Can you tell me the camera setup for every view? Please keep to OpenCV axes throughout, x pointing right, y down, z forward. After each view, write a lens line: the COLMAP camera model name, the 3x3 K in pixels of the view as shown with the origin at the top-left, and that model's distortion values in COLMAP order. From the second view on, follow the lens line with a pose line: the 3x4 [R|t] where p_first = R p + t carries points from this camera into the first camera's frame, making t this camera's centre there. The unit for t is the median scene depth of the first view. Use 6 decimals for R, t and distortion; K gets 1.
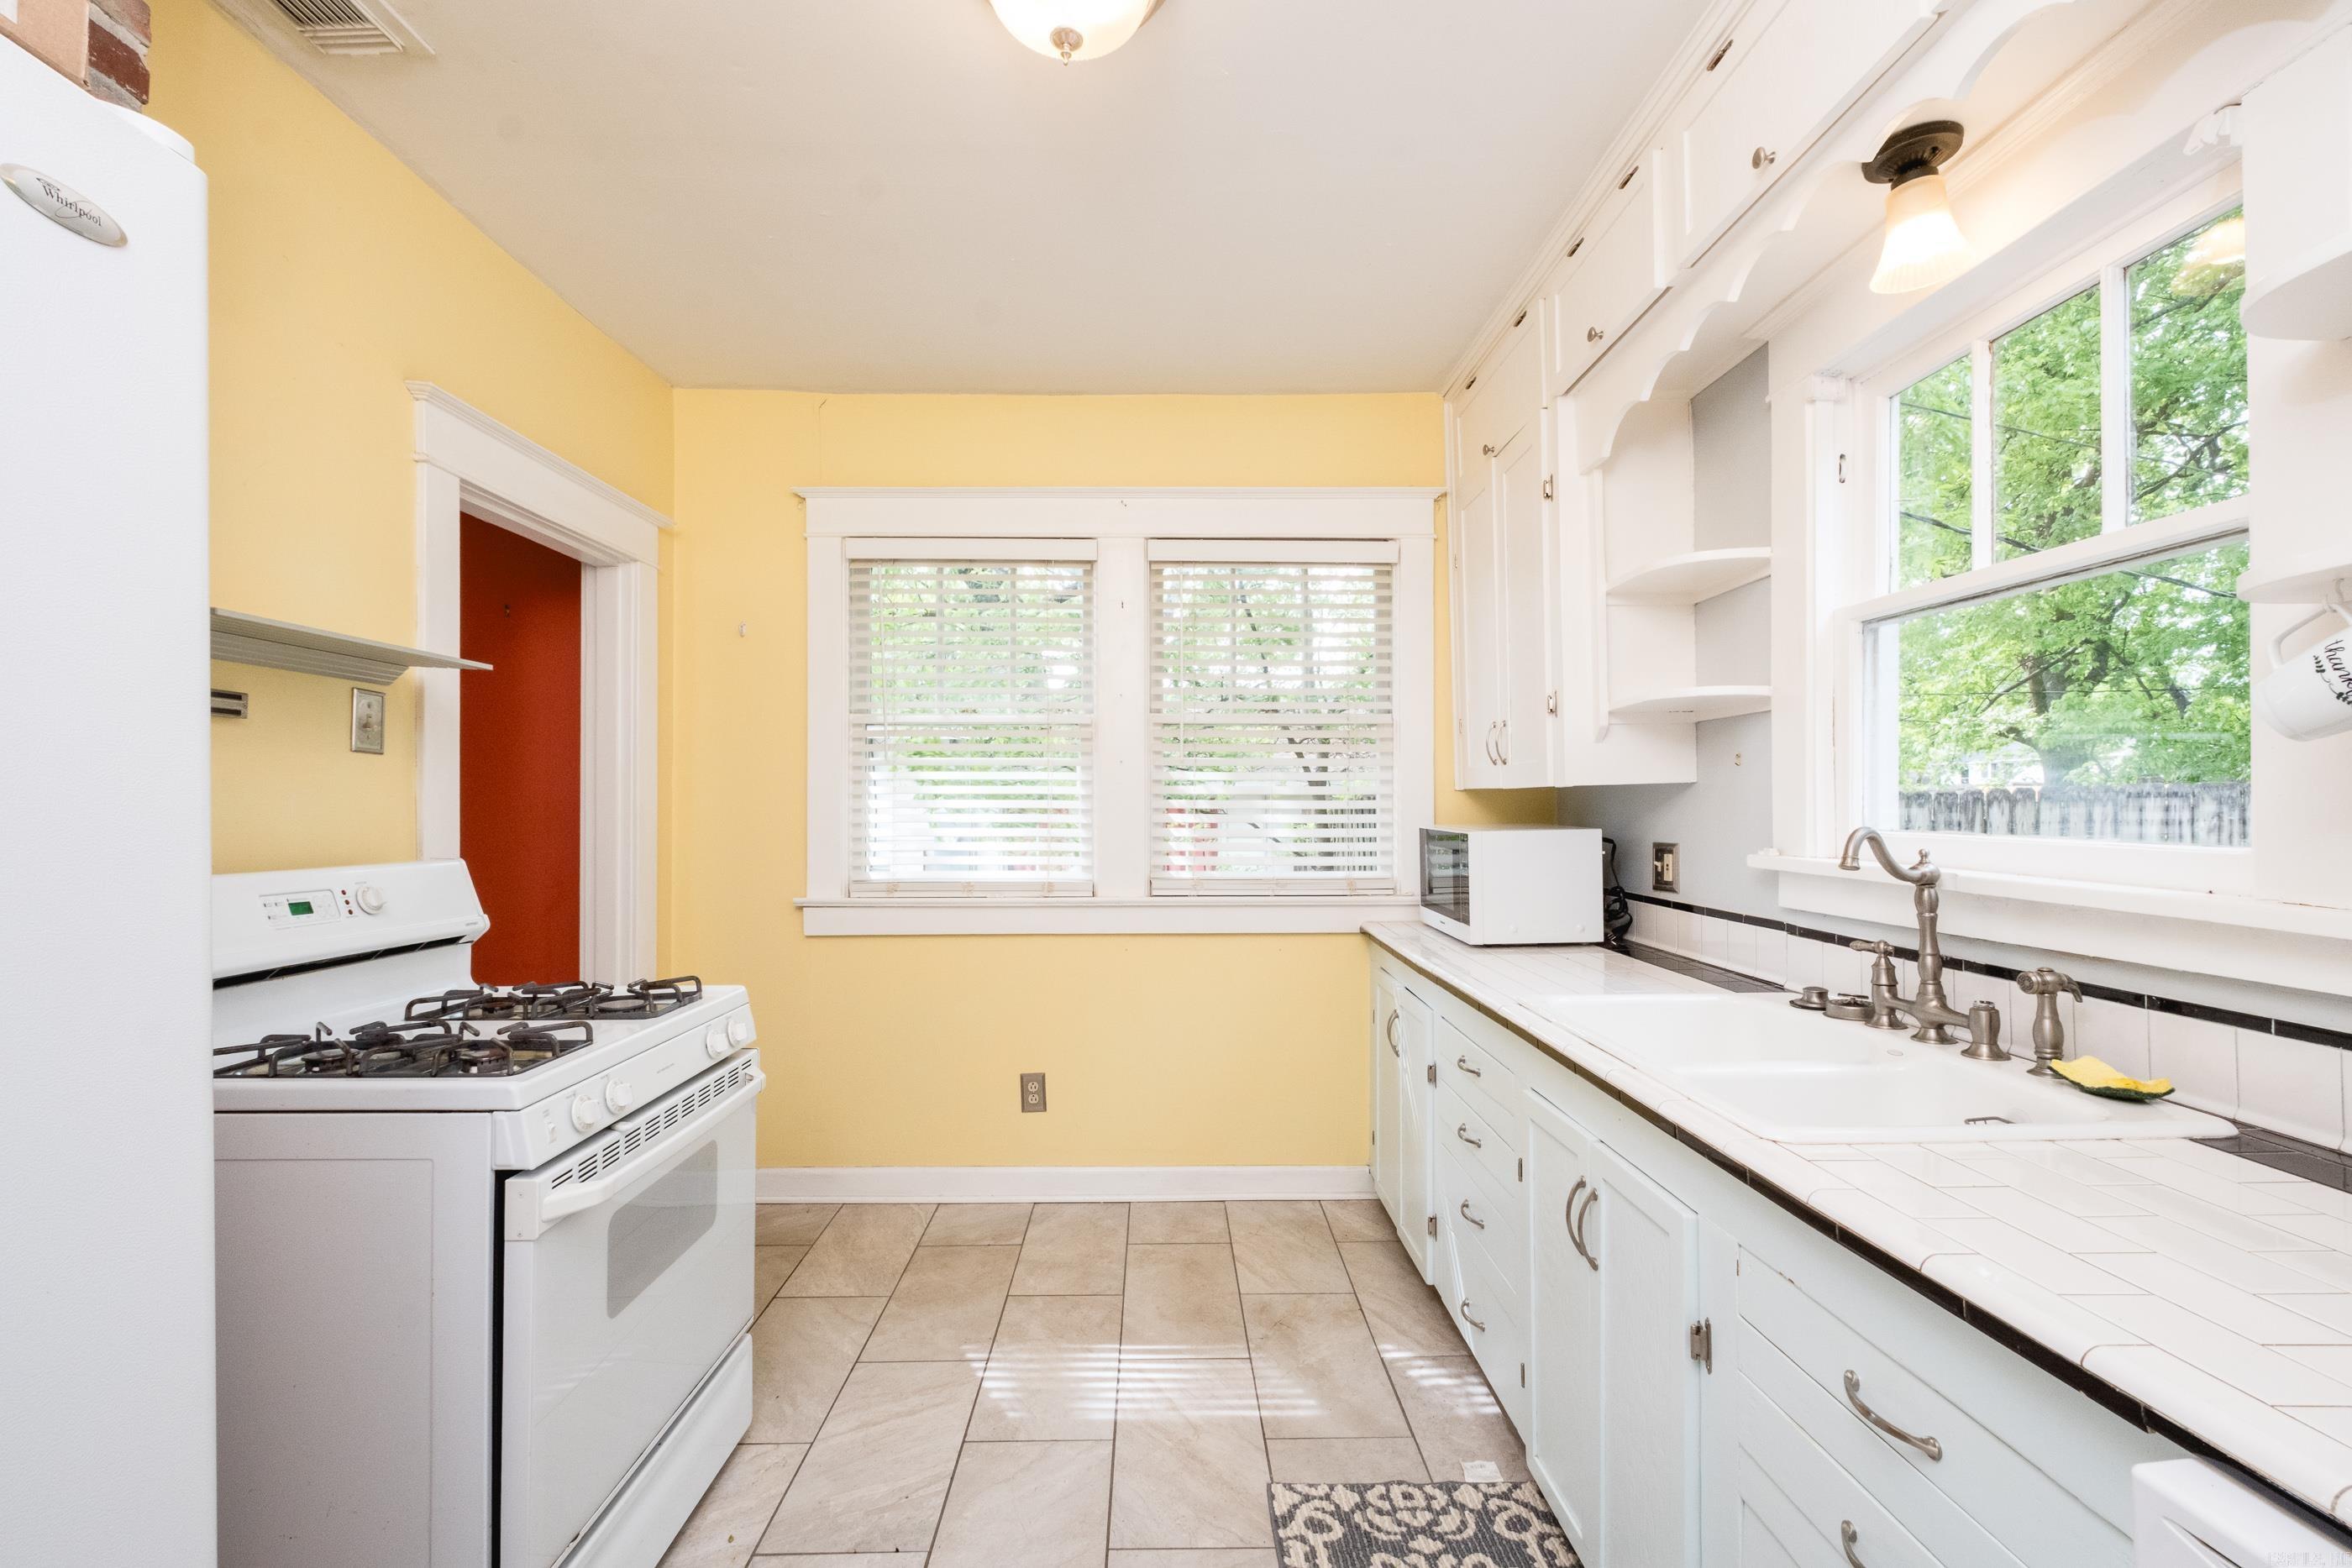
lens RADIAL K [[1034.6, 0, 1173.6], [0, 1034.6, 795.0], [0, 0, 1]] dist [0.007231, -0.002081]
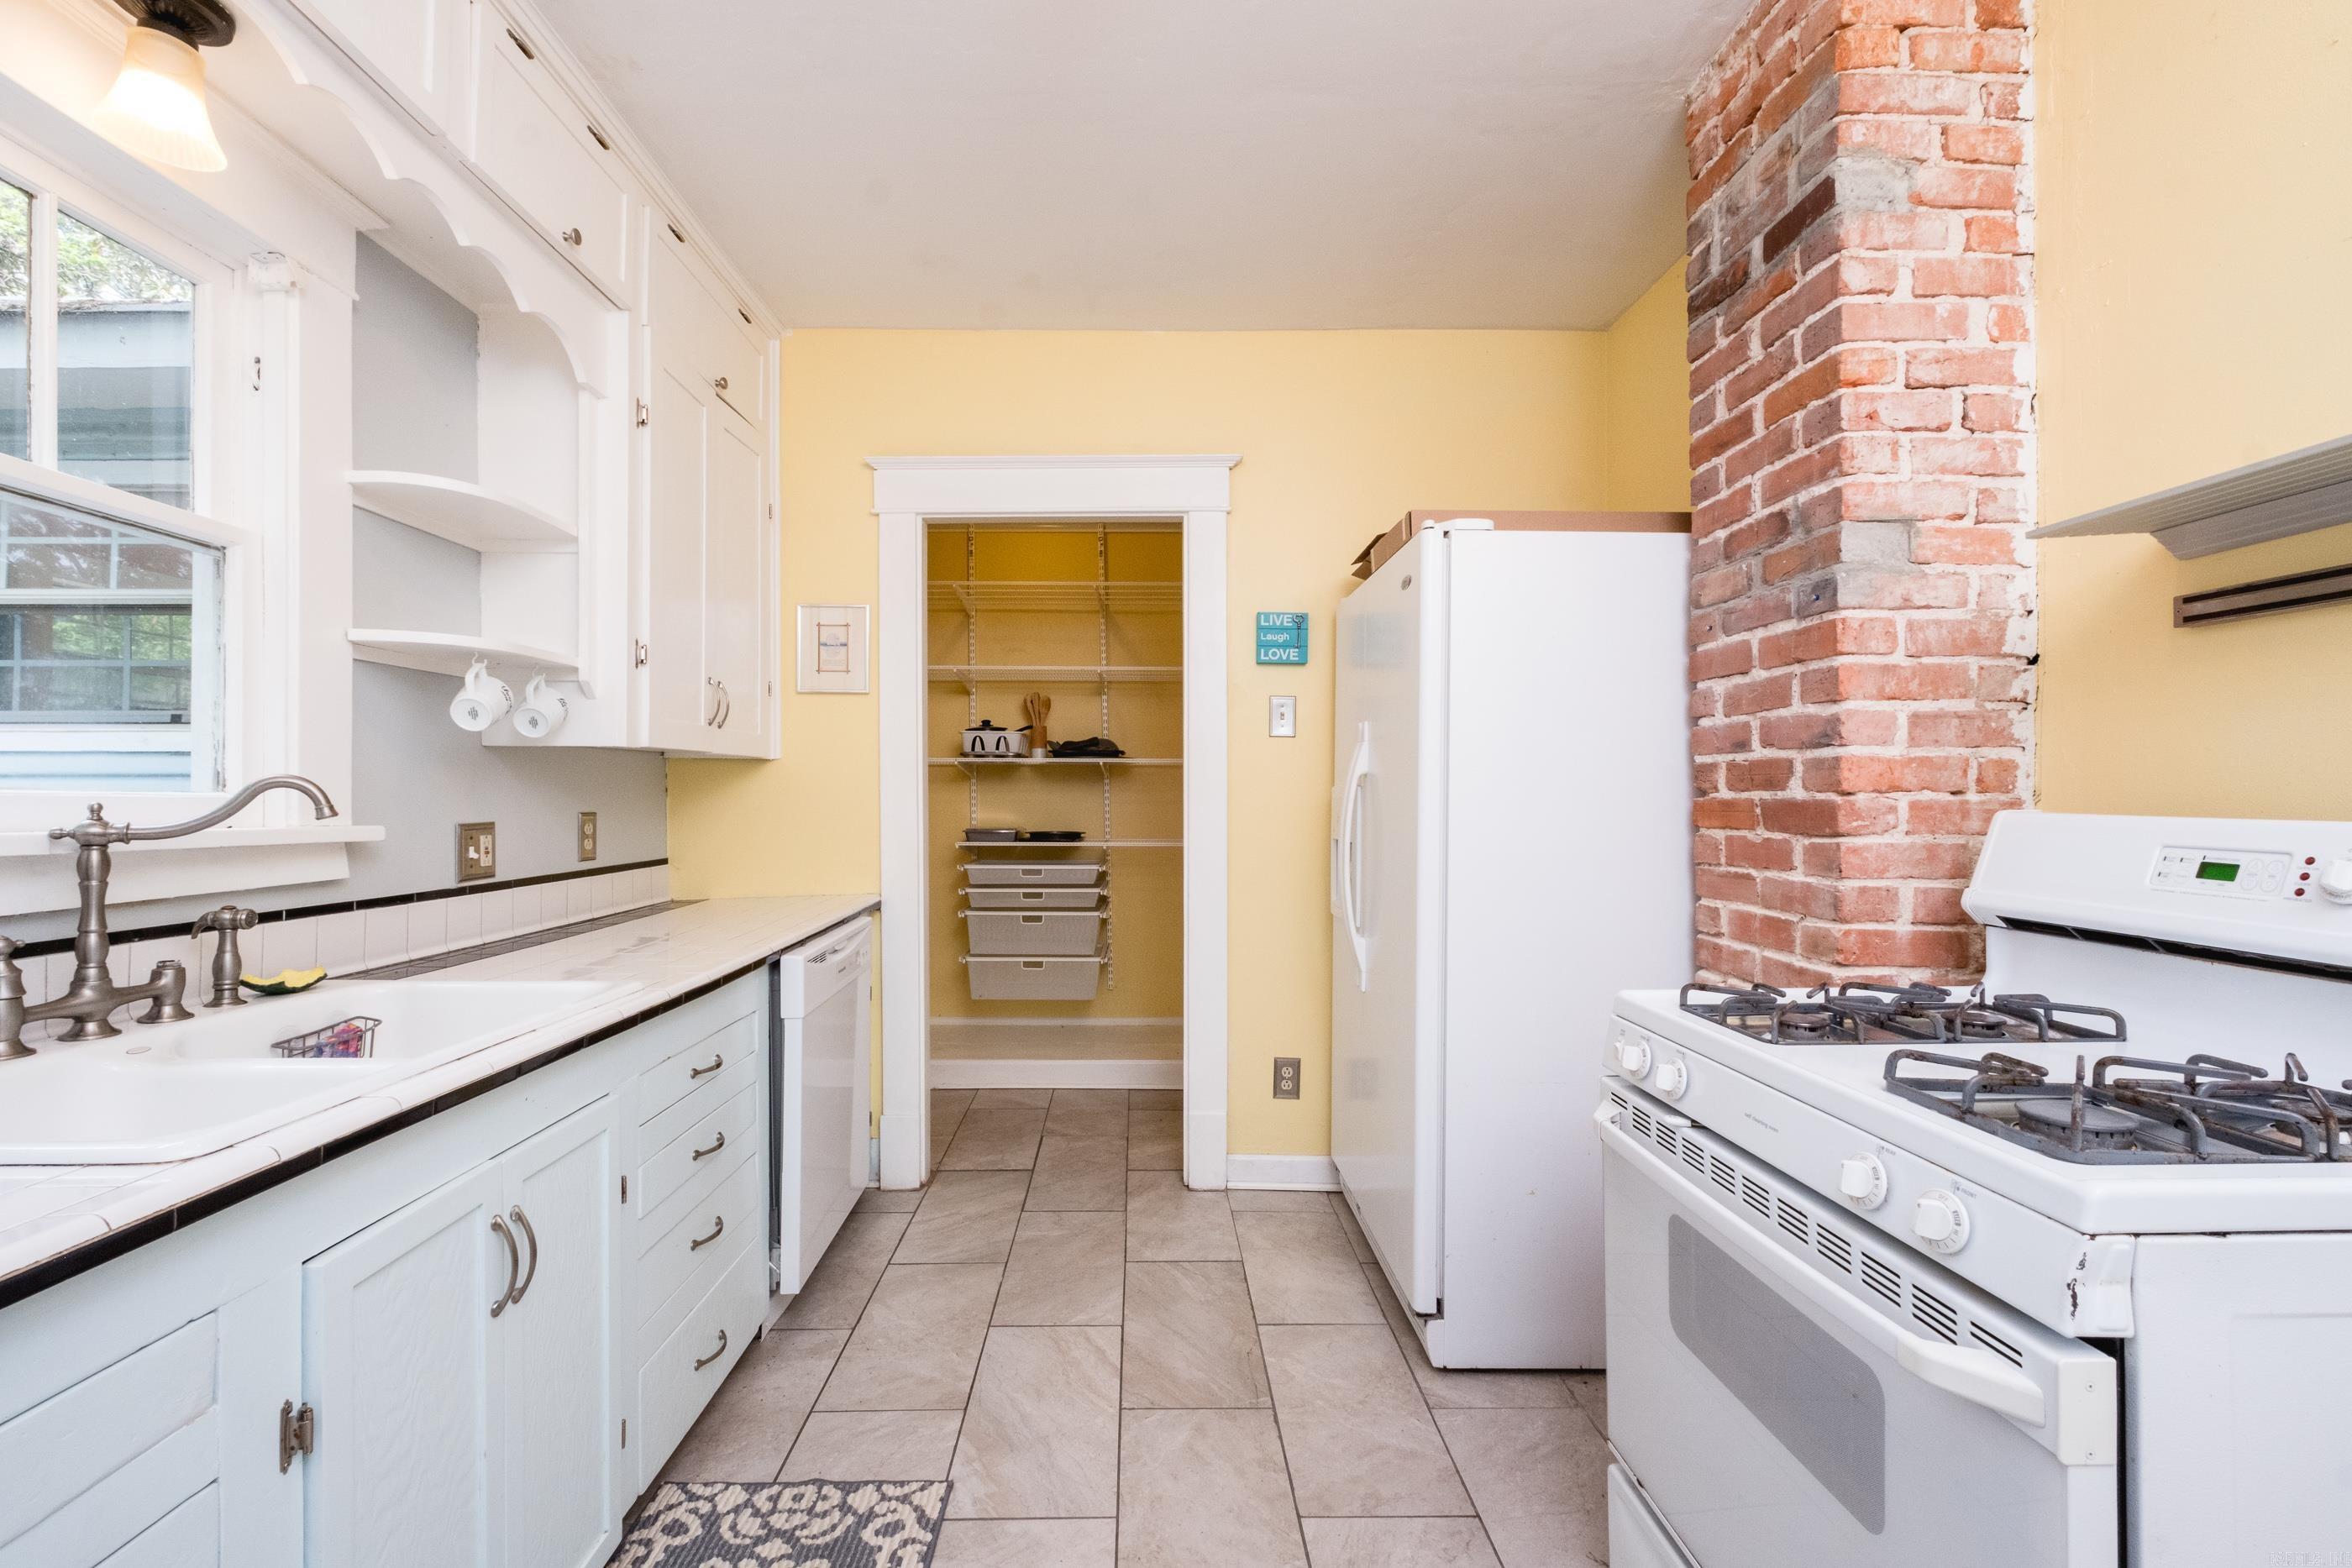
lens RADIAL K [[1034.6, 0, 1153.7], [0, 1034.6, 783.8], [0, 0, 1]] dist [0.007231, -0.002081]
pose [[-1.000000, -0.000213, 0.000719, -0.113992], [-0.000227, 0.999811, -0.019444, 0.048683], [-0.000715, -0.019445, -0.999811, 1.802114]]
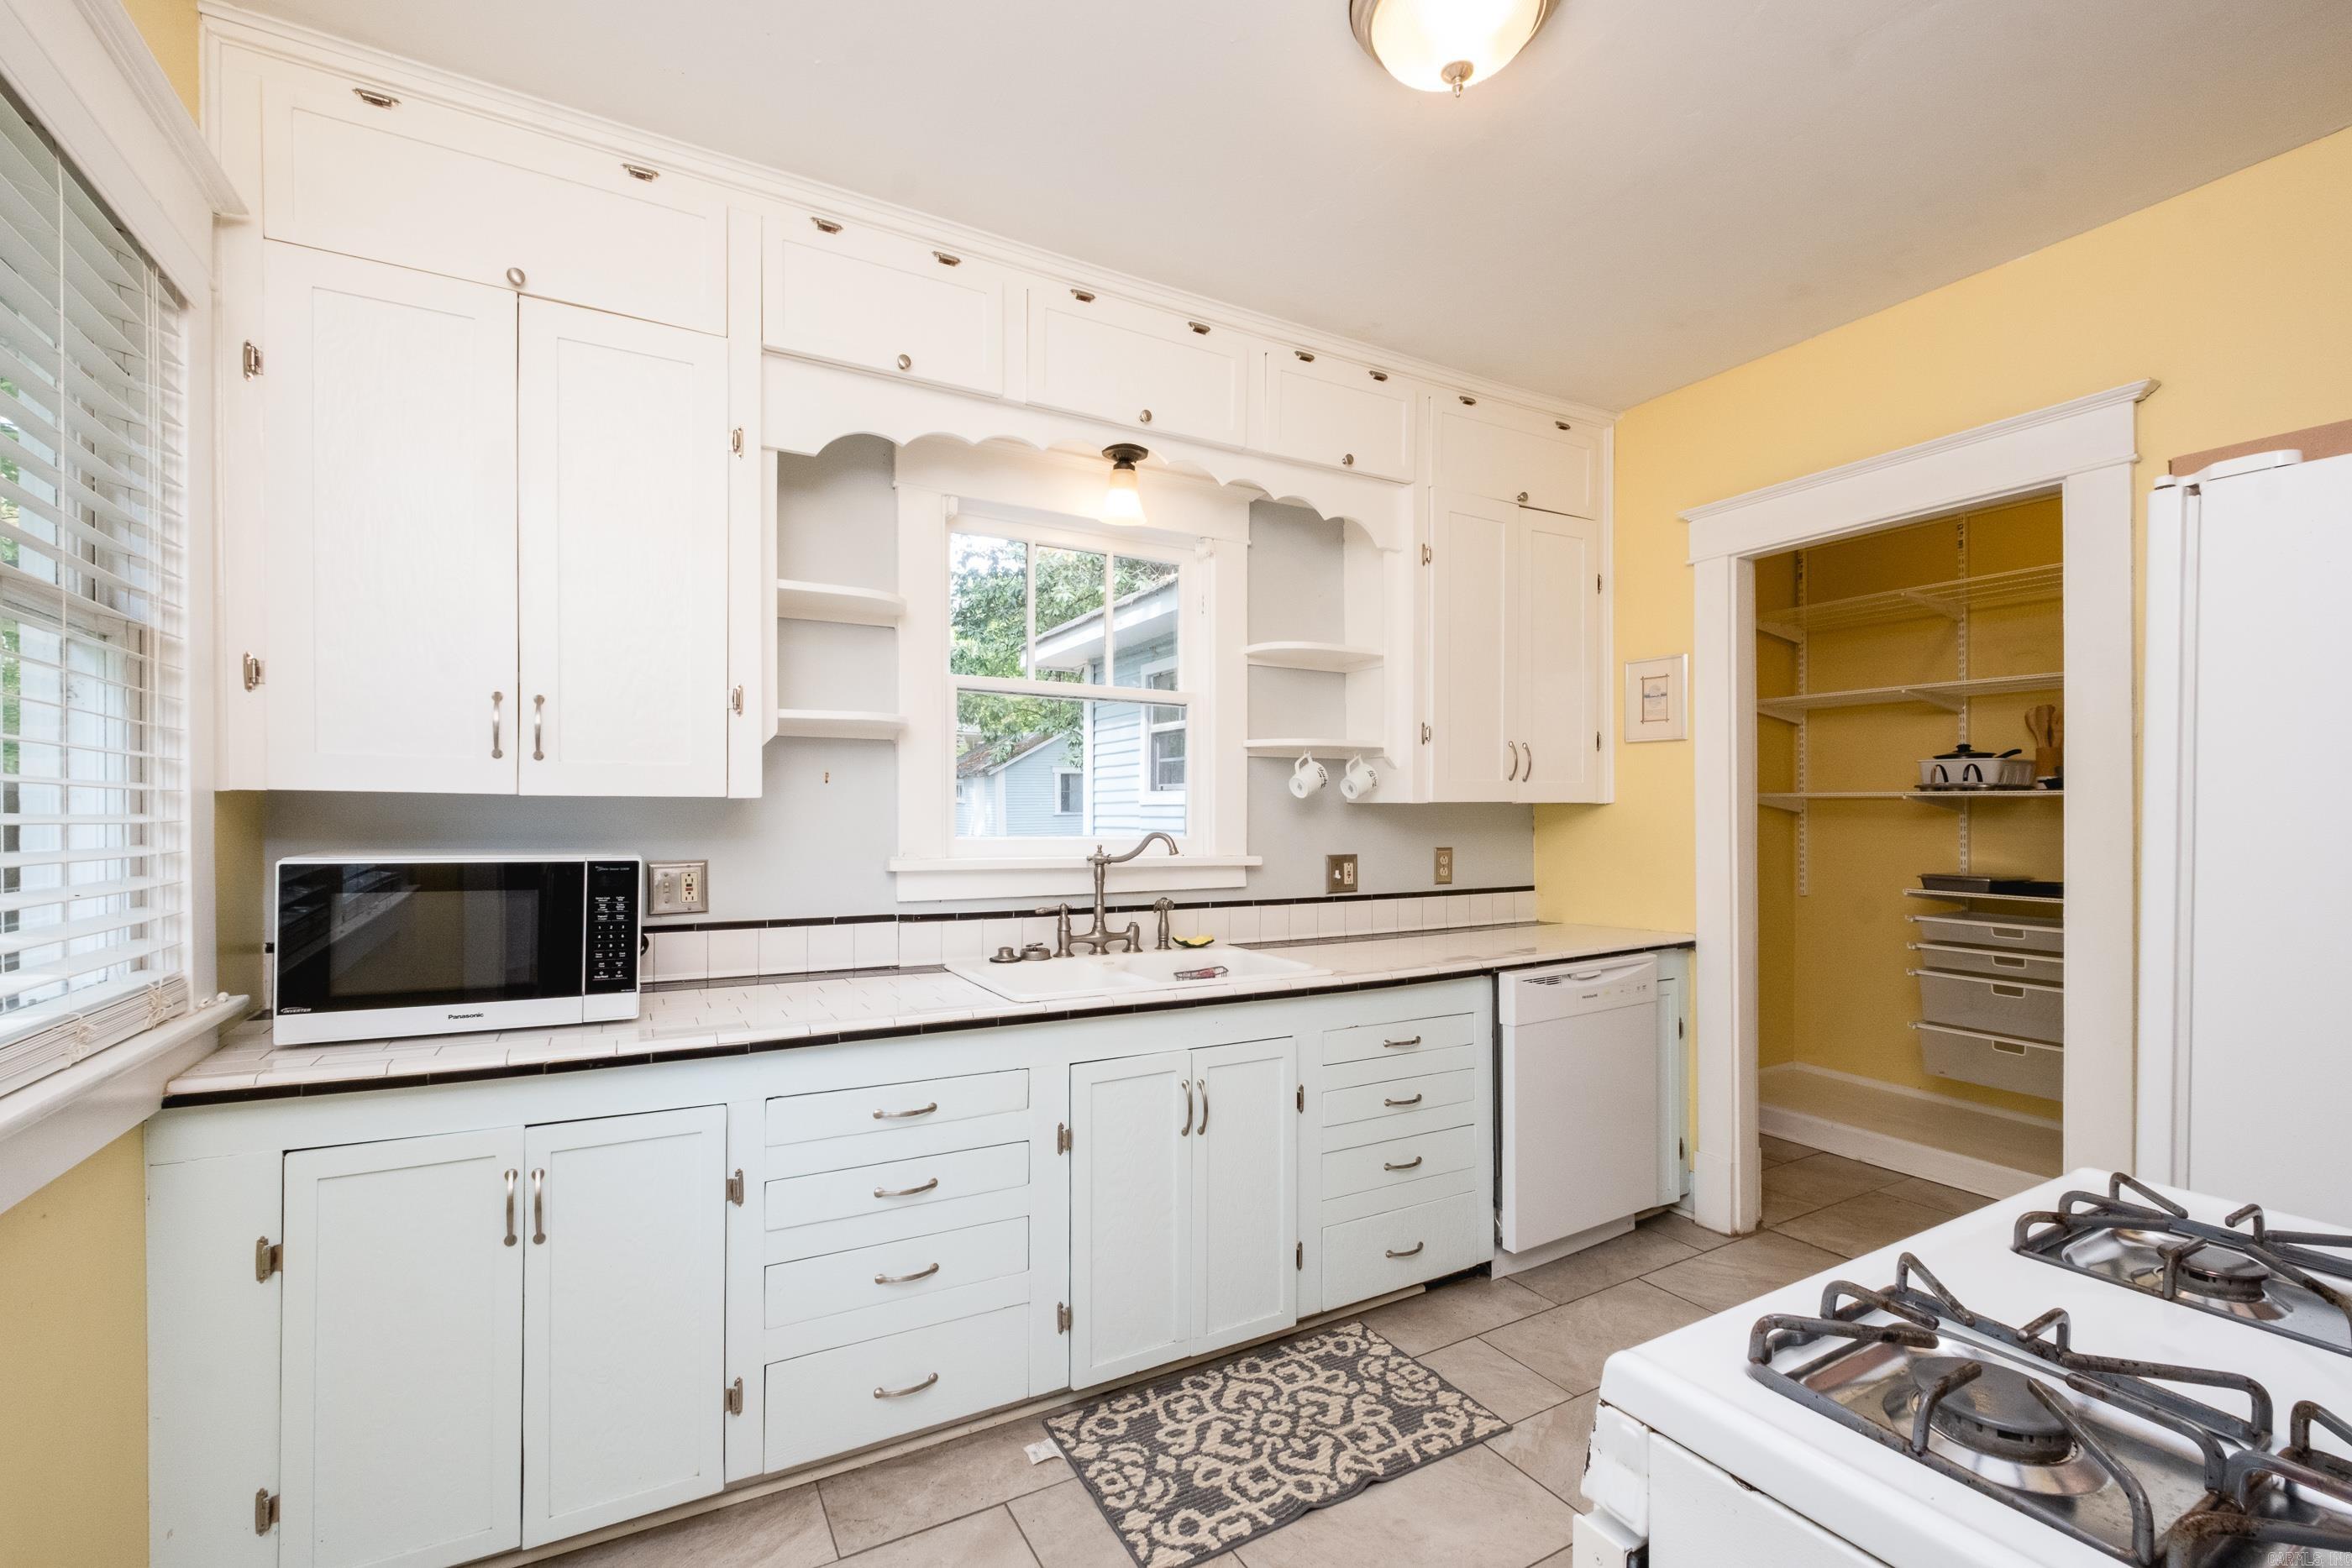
lens RADIAL K [[1034.6, 0, 1162.9], [0, 1034.6, 801.1], [0, 0, 1]] dist [0.007231, -0.002081]
pose [[-0.466579, 0.005094, 0.884465, -0.859922], [-0.009005, 0.999904, -0.010510, -0.007210], [-0.884433, -0.012868, -0.466489, 1.700352]]
